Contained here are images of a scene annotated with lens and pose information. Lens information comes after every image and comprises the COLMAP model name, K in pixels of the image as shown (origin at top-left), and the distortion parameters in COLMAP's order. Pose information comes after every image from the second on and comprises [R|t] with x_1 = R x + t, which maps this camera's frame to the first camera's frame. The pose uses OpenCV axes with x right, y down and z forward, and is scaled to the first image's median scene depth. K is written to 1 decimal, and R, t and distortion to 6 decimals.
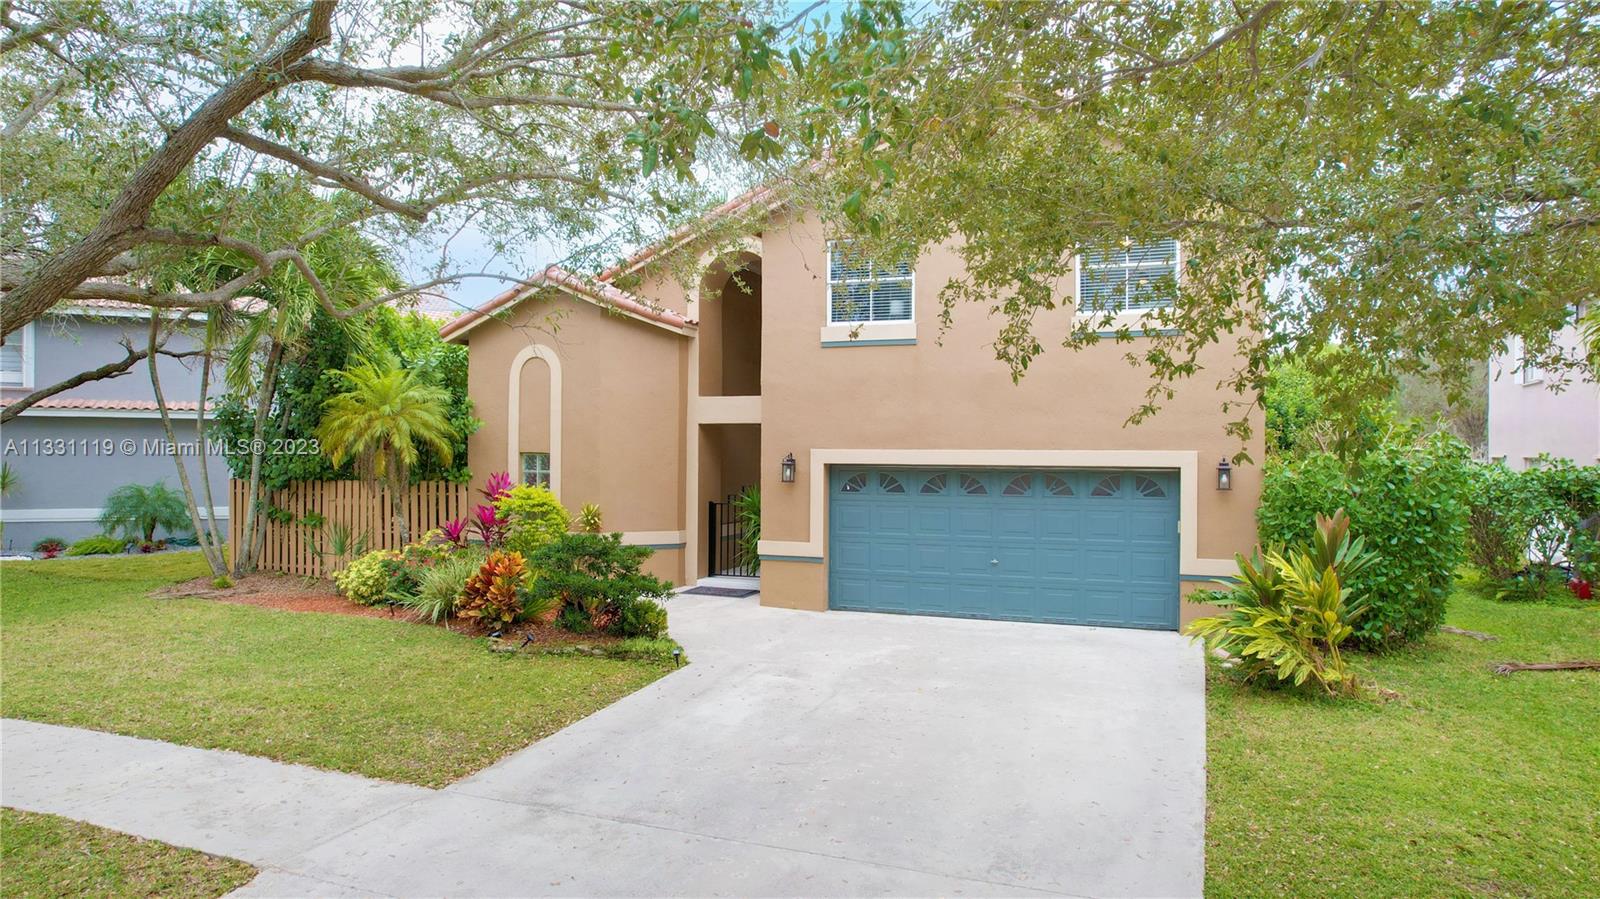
lens RADIAL K [[994.7, 0, 800.0], [0, 994.7, 449.5], [0, 0, 1]] dist [-0.080557, 0.071692]
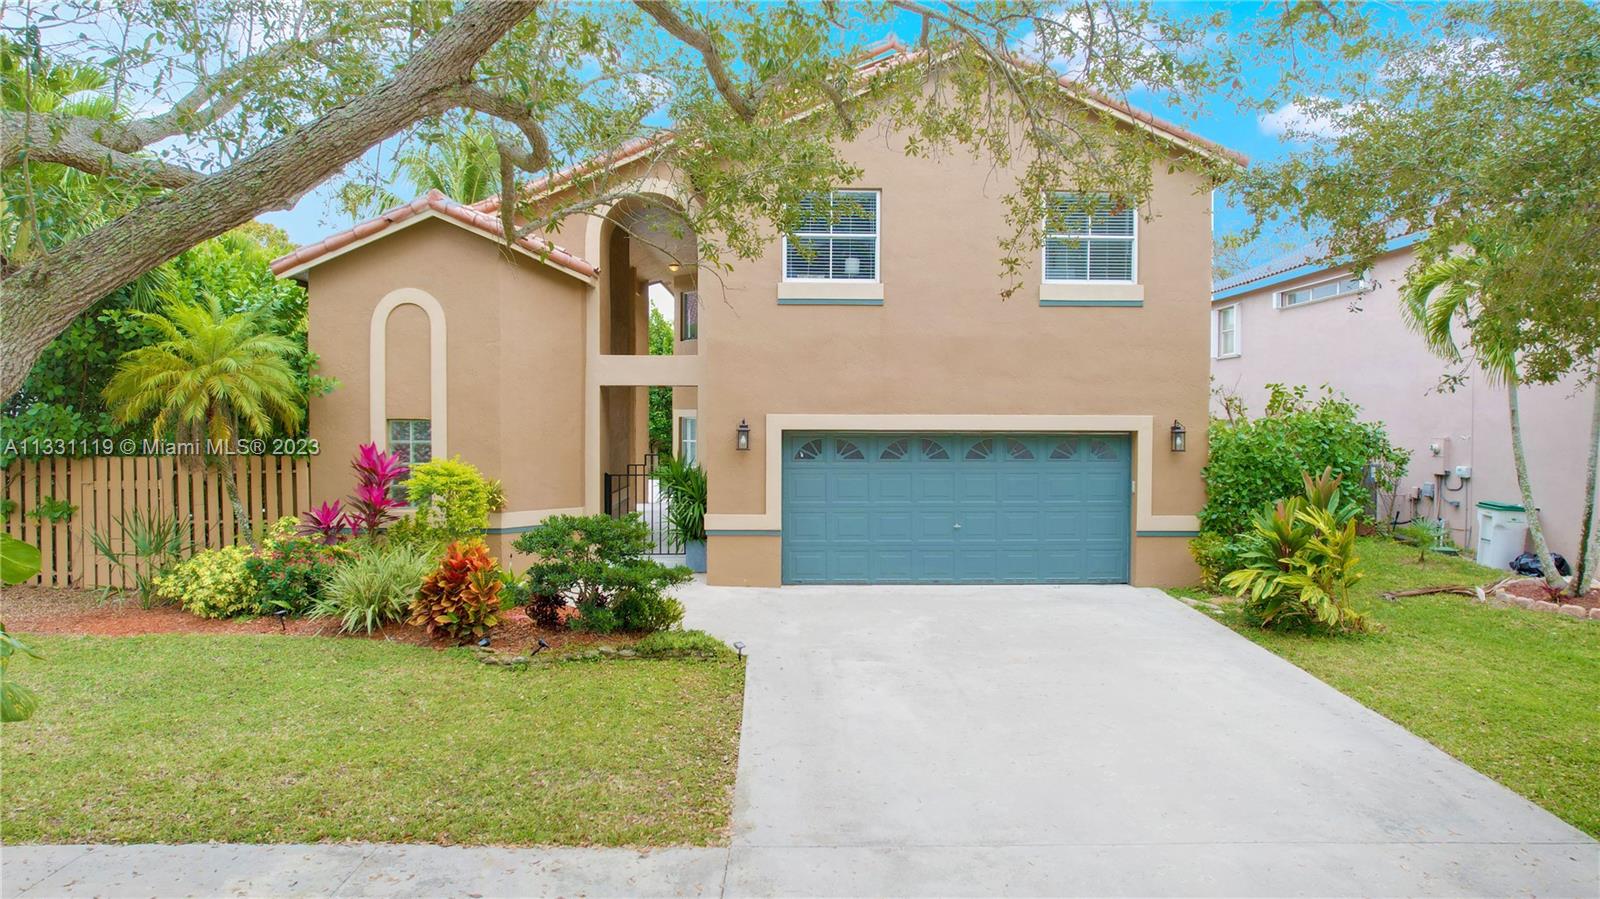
lens RADIAL K [[994.7, 0, 800.0], [0, 994.7, 449.5], [0, 0, 1]] dist [-0.080557, 0.071692]
pose [[0.927867, -0.014950, 0.372612, -0.311648], [0.001745, 0.999359, 0.035751, -0.000329], [-0.372908, -0.032521, 0.927298, 0.130803]]
